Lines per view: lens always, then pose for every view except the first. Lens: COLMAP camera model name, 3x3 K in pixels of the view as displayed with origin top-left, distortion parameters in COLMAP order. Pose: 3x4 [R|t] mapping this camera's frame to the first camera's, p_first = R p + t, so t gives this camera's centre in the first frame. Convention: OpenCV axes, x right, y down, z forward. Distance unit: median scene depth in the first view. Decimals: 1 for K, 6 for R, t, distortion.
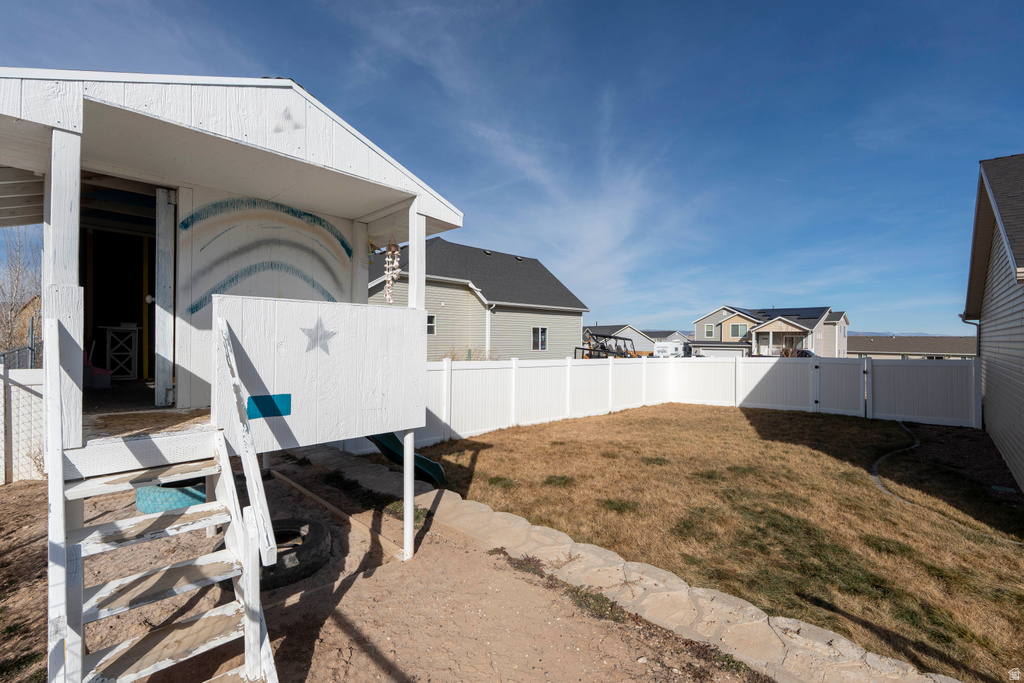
lens RADIAL K [[433.4, 0, 500.9], [0, 433.4, 340.2], [0, 0, 1]] dist [-0.000419, 0.000000]
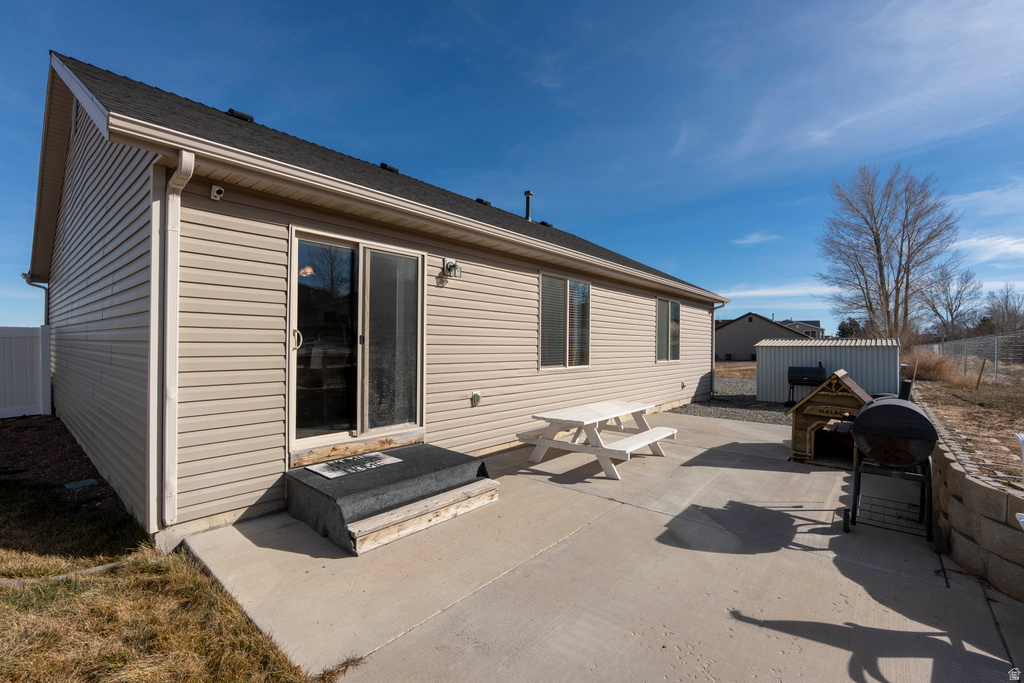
lens RADIAL K [[433.4, 0, 500.9], [0, 433.4, 340.2], [0, 0, 1]] dist [-0.000419, 0.000000]
pose [[-0.071112, 0.003328, 0.997463, 0.270542], [0.002282, 0.999992, -0.003173, 0.075661], [-0.997466, 0.002051, -0.071119, 0.244123]]
